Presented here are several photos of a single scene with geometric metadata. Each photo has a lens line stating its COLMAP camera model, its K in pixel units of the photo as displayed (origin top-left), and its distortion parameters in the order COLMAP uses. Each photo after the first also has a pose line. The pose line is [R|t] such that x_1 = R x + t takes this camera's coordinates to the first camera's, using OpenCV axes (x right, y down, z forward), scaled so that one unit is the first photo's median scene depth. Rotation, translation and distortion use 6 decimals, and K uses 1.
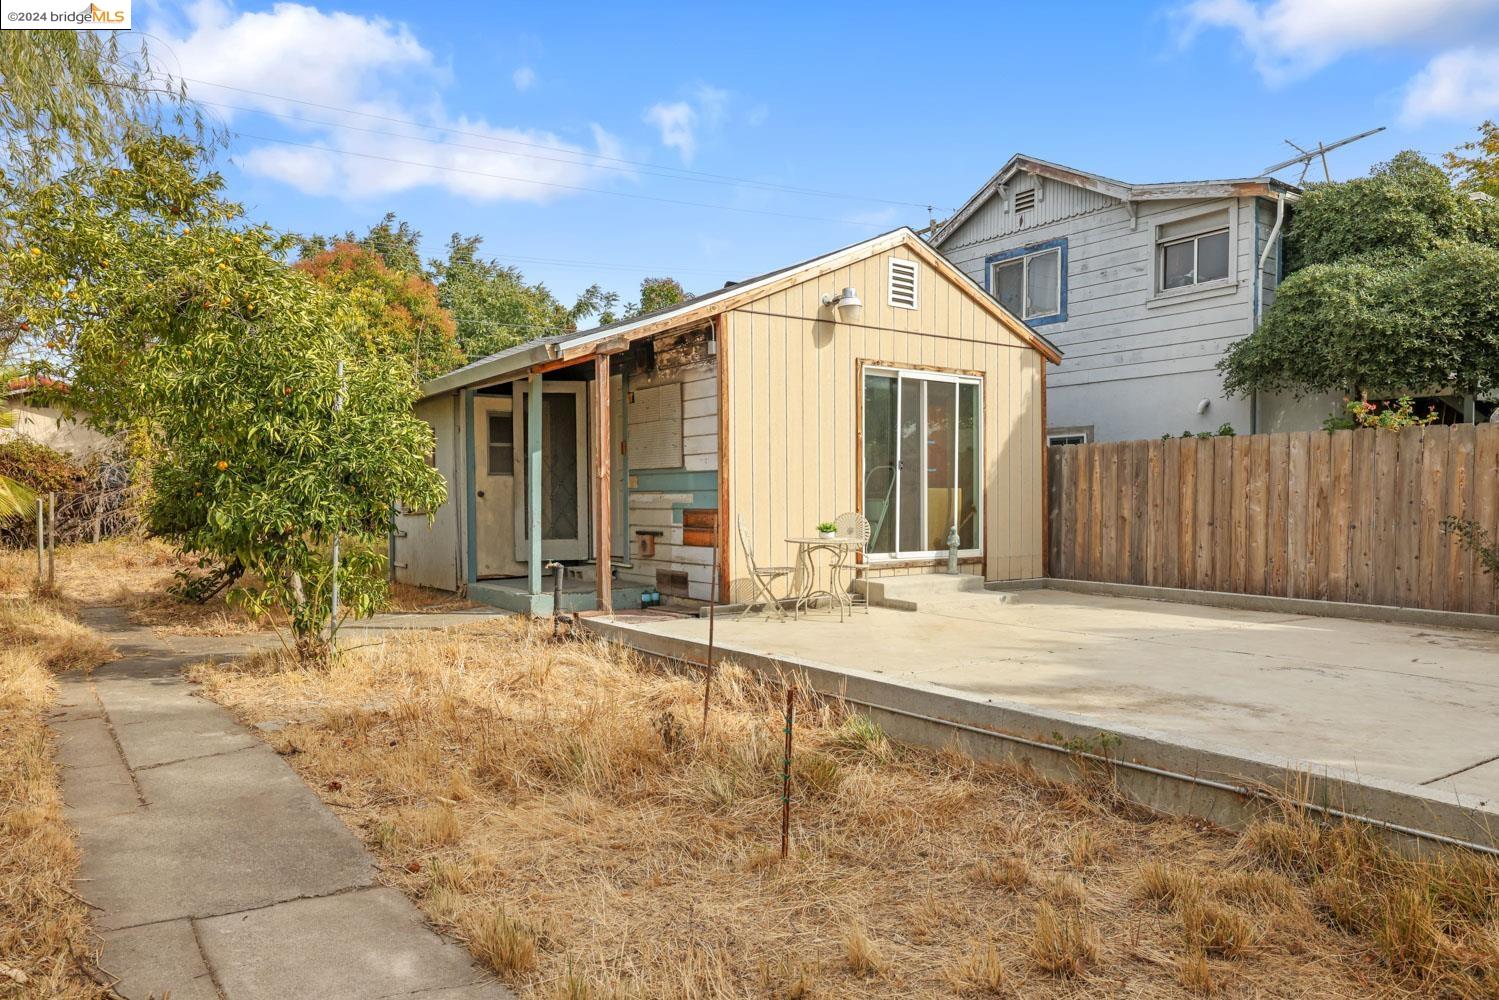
lens RADIAL K [[1010.0, 0, 751.1], [0, 1010.0, 512.5], [0, 0, 1]] dist [0.011740, 0.000655]
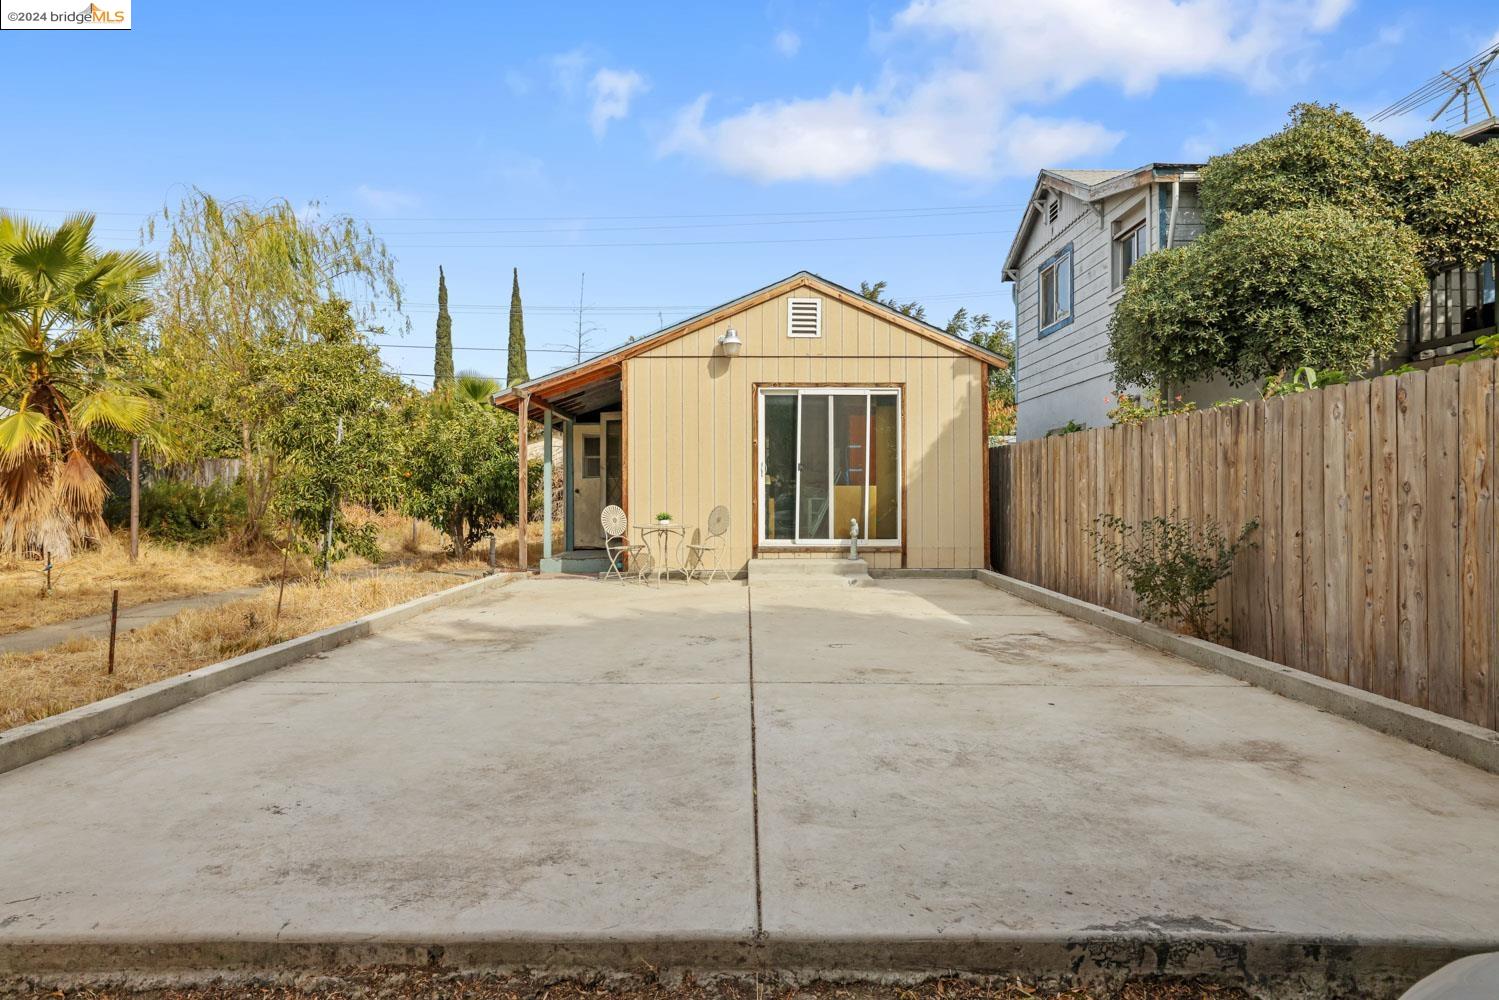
lens RADIAL K [[875.5, 0, 747.6], [0, 875.5, 487.2], [0, 0, 1]] dist [-0.000296, 0.000551]
pose [[0.815282, -0.002334, -0.579060, 0.676428], [-0.009518, 0.999803, -0.017429, -0.003713], [0.578986, 0.019721, 0.815099, 0.104063]]
